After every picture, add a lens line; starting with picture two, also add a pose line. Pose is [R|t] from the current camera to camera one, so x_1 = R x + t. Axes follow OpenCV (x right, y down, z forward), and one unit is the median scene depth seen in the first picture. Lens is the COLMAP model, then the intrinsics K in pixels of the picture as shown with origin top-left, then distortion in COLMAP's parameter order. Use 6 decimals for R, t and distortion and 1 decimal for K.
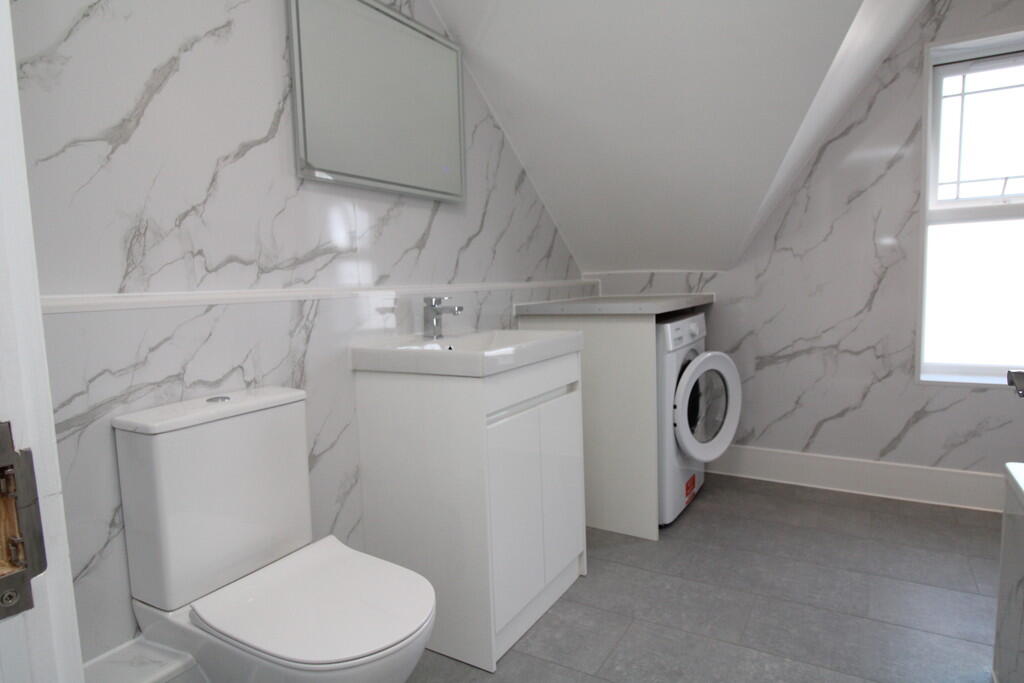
lens RADIAL K [[600.1, 0, 510.8], [0, 600.1, 341.4], [0, 0, 1]] dist [-0.001181, -0.003130]
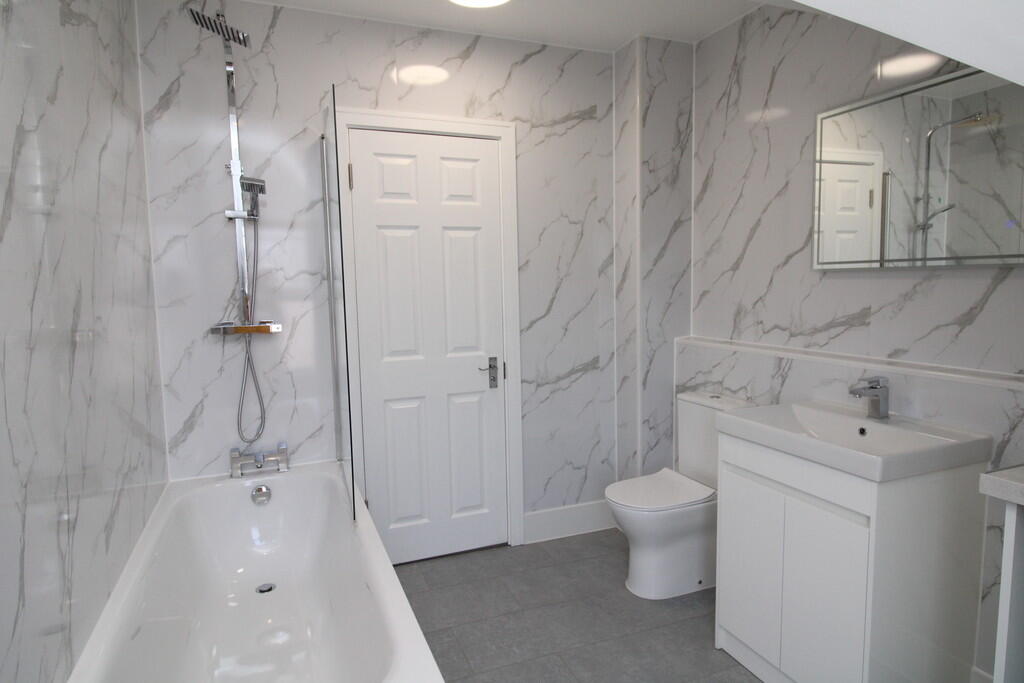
lens RADIAL K [[600.1, 0, 511.8], [0, 600.1, 341.8], [0, 0, 1]] dist [-0.001181, -0.003130]
pose [[-0.602932, 0.123275, -0.788210, 1.264270], [-0.035637, 0.982842, 0.180976, -0.362350], [0.796996, 0.137206, -0.588194, 1.366780]]
